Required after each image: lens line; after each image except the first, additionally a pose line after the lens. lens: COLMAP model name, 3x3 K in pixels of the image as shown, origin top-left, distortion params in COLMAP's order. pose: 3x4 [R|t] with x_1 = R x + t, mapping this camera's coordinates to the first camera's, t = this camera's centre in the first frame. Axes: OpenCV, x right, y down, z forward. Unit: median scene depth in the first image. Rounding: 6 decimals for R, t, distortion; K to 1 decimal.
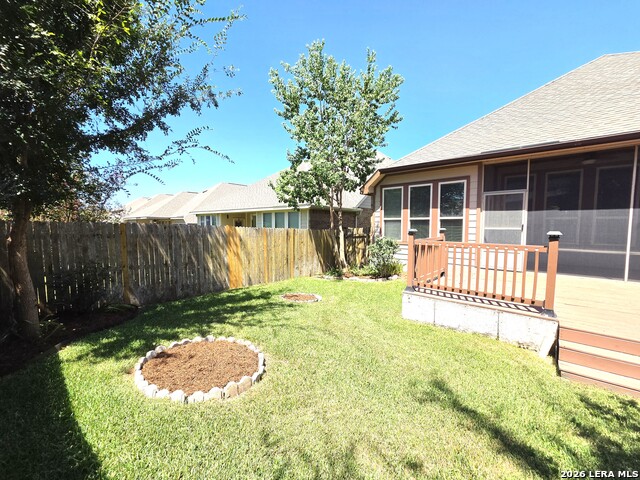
lens RADIAL K [[264.1, 0, 319.9], [0, 264.1, 241.1], [0, 0, 1]] dist [0.001819, -0.000248]
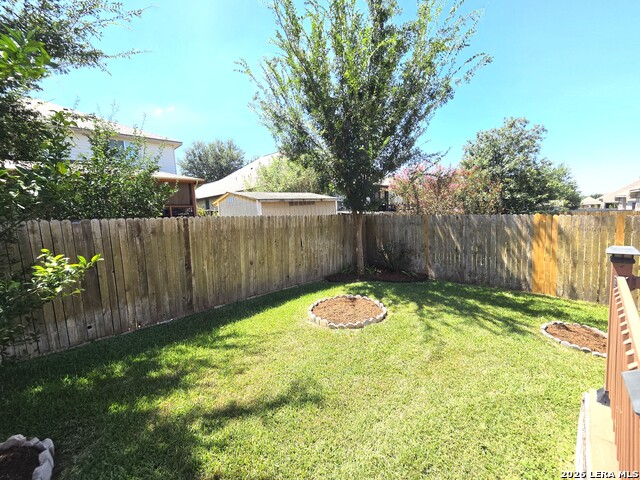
lens RADIAL K [[264.1, 0, 310.4], [0, 264.1, 239.3], [0, 0, 1]] dist [0.001819, -0.000248]
pose [[-0.063646, 0.103806, -0.992559, 0.506736], [-0.006997, 0.994505, 0.104458, -0.062490], [0.997948, 0.013594, -0.062570, 0.381388]]
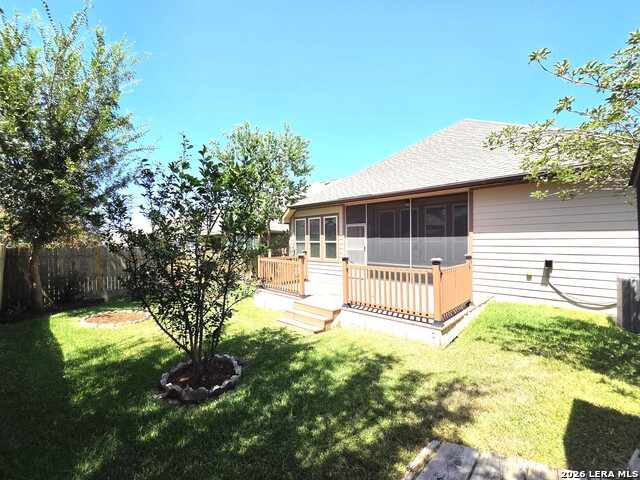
lens RADIAL K [[264.1, 0, 318.7], [0, 264.1, 241.9], [0, 0, 1]] dist [0.001819, -0.000248]
pose [[0.999406, -0.004109, -0.034202, 0.517144], [0.002090, 0.998265, -0.058850, -0.004646], [0.034385, 0.058743, 0.997681, -0.448373]]
